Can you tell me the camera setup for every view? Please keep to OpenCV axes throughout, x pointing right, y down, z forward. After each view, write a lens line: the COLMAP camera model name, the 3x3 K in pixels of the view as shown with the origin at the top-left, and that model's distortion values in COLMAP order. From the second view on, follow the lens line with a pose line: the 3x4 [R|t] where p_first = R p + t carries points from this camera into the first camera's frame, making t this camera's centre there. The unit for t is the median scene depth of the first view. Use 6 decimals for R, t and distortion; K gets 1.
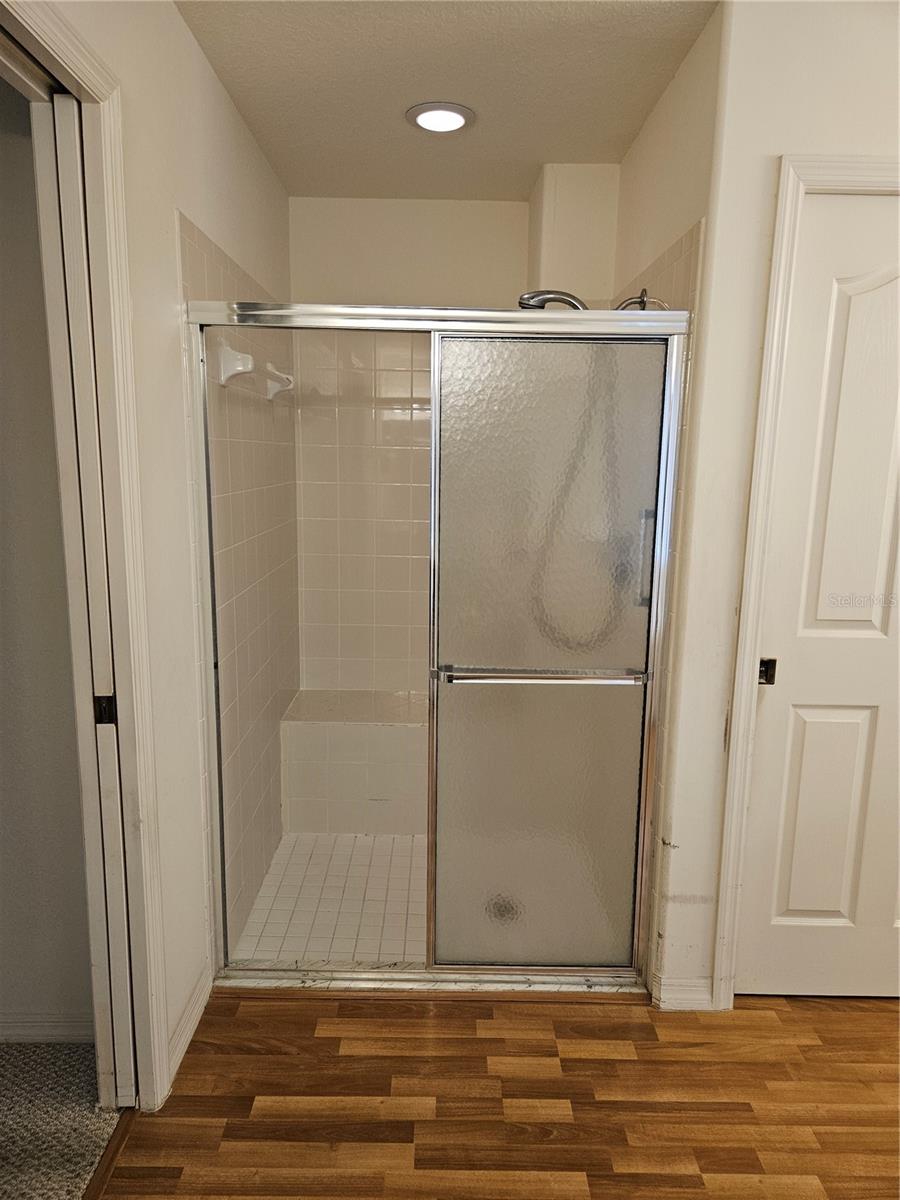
lens RADIAL K [[807.9, 0, 450.0], [0, 807.9, 600.0], [0, 0, 1]] dist [0.068293, -0.055859]
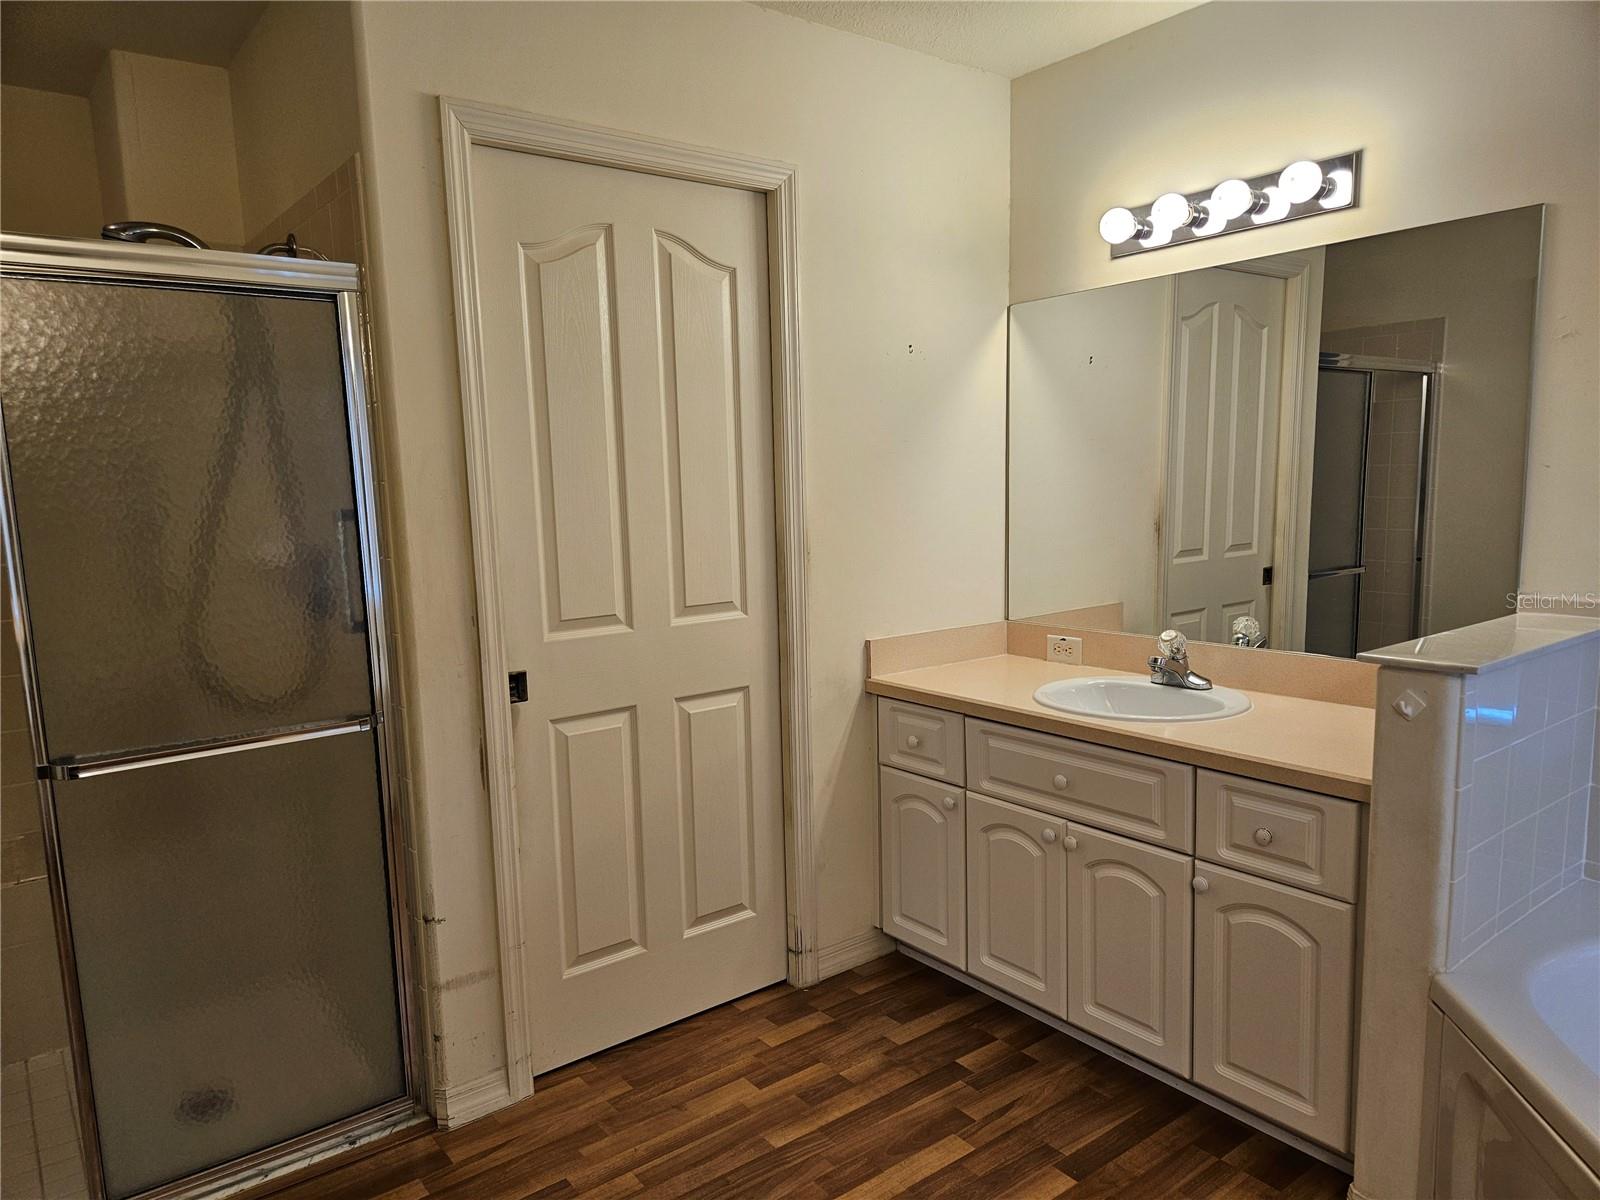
lens RADIAL K [[1077.2, 0, 801.3], [0, 1077.2, 630.8], [0, 0, 1]] dist [0.068293, -0.055859]
pose [[0.797227, -0.124920, 0.590613, -0.042459], [0.146043, 0.989204, 0.012093, 0.057412], [-0.585748, 0.076614, 0.806864, -0.107984]]
